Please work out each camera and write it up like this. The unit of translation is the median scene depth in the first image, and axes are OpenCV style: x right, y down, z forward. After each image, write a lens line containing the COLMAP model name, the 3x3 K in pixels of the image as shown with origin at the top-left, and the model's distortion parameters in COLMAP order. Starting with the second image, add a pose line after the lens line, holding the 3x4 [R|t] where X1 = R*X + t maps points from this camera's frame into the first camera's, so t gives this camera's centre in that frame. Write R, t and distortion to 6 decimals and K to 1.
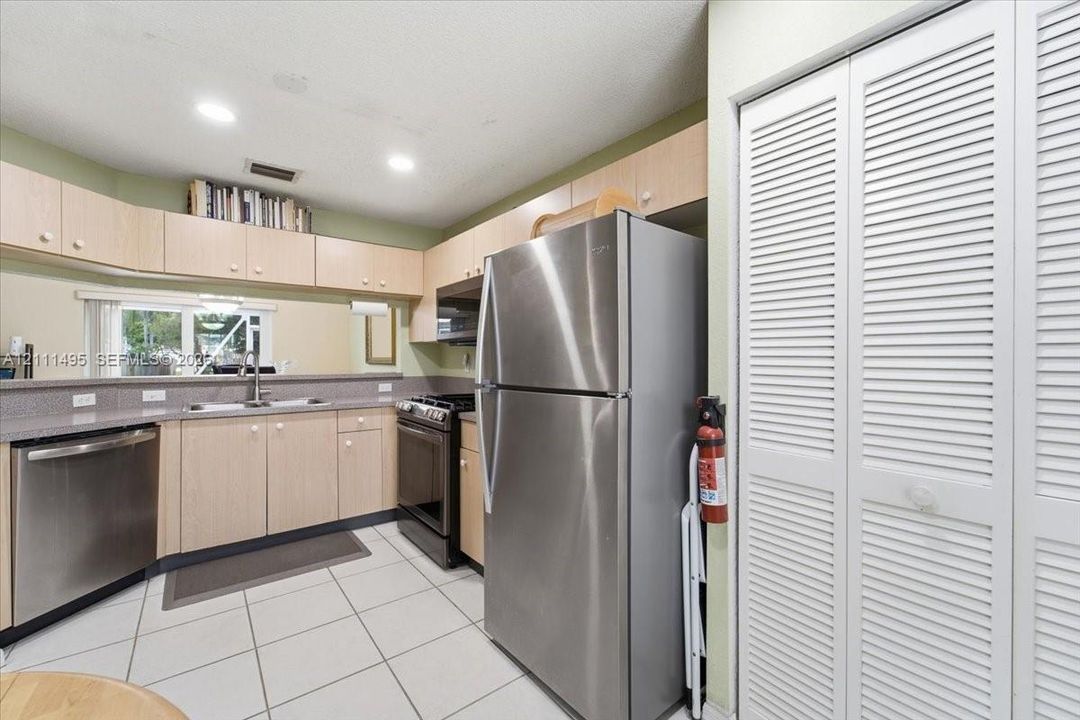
lens RADIAL K [[446.0, 0, 540.0], [0, 446.0, 360.0], [0, 0, 1]] dist [0.000815, 0.000299]
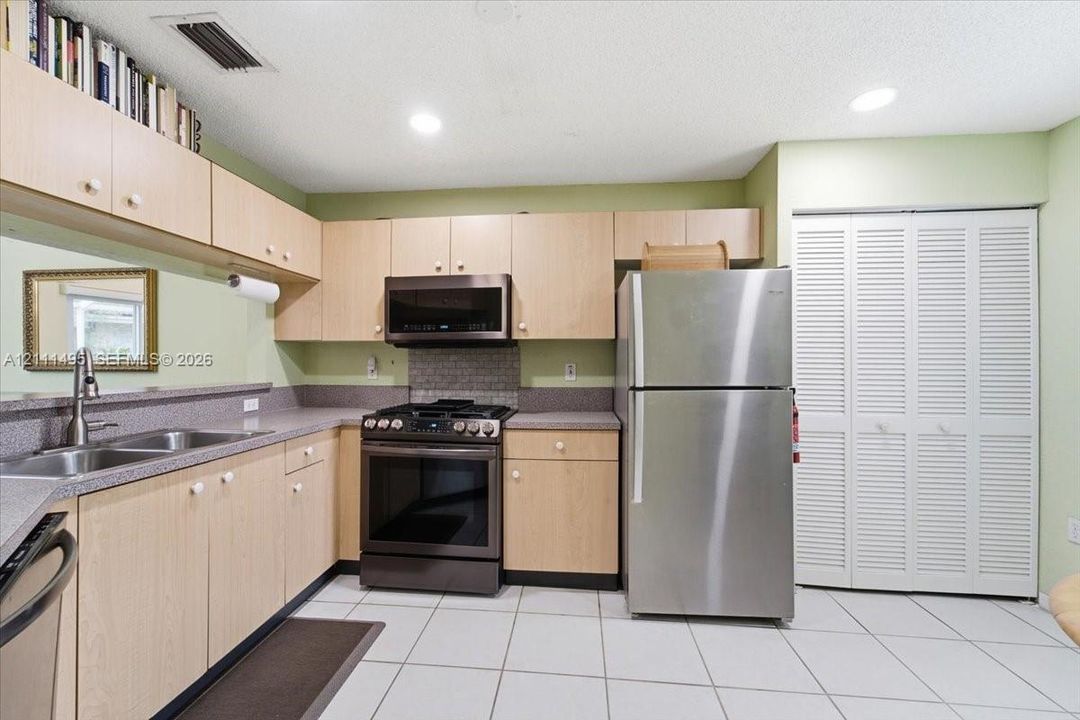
lens RADIAL K [[419.7, 0, 540.0], [0, 419.7, 360.0], [0, 0, 1]] dist [0.011702, -0.010643]
pose [[0.682195, 0.007149, 0.731135, -0.651149], [-0.000168, 0.999954, -0.009621, -0.001382], [-0.731170, 0.006441, 0.682165, 0.290538]]
